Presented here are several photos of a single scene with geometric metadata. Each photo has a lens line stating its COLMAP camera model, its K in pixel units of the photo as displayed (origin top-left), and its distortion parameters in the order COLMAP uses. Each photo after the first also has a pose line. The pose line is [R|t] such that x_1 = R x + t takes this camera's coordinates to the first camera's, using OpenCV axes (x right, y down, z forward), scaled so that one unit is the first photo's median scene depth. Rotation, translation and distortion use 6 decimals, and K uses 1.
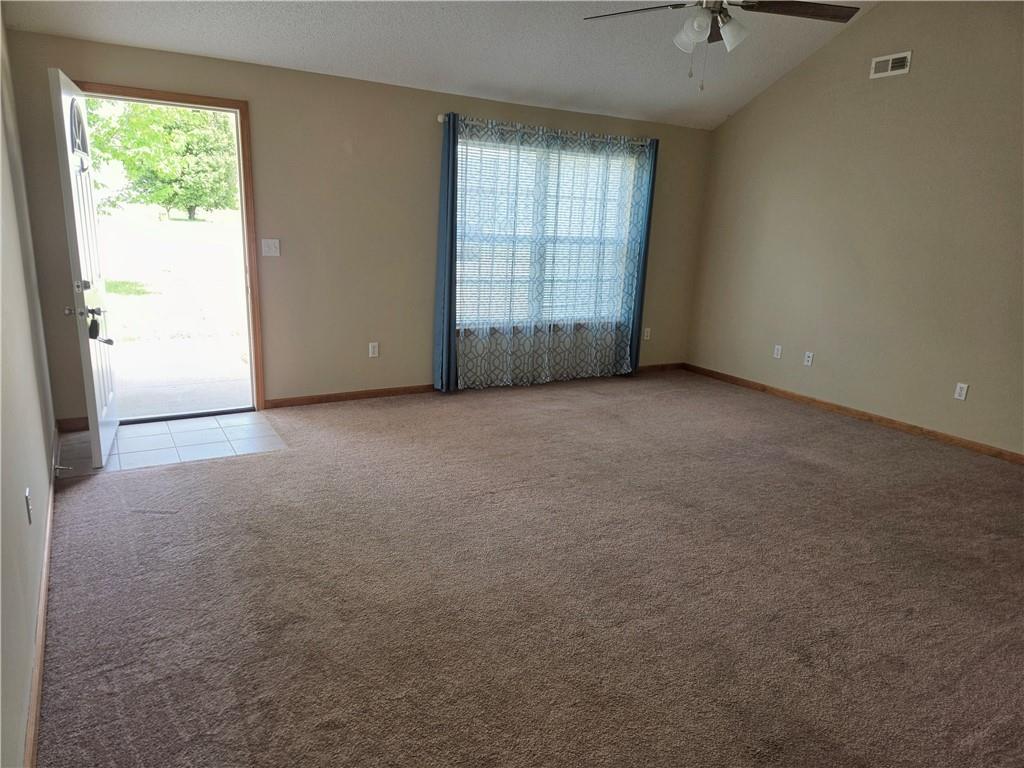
lens RADIAL K [[690.9, 0, 511.7], [0, 690.9, 384.7], [0, 0, 1]] dist [0.061963, -0.049777]
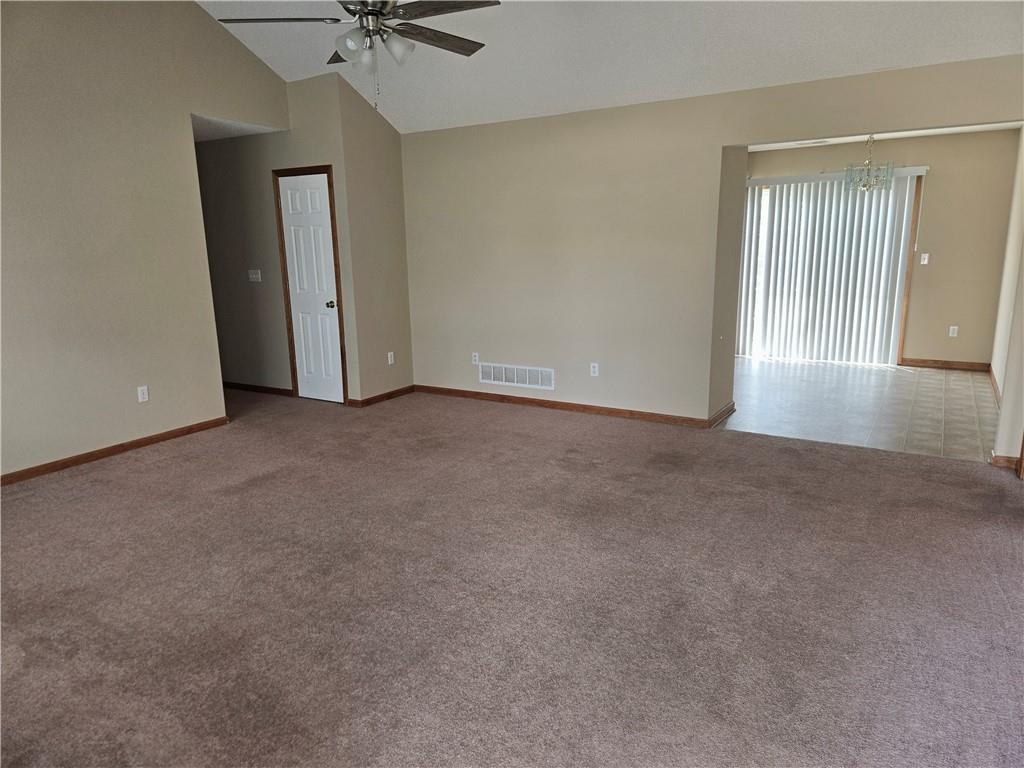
lens RADIAL K [[690.9, 0, 512.4], [0, 690.9, 384.6], [0, 0, 1]] dist [0.061963, -0.049777]
pose [[-0.482648, -0.214649, 0.849103, -0.563721], [0.203686, 0.915408, 0.347190, -0.278936], [-0.851800, 0.340521, -0.398098, 1.030945]]
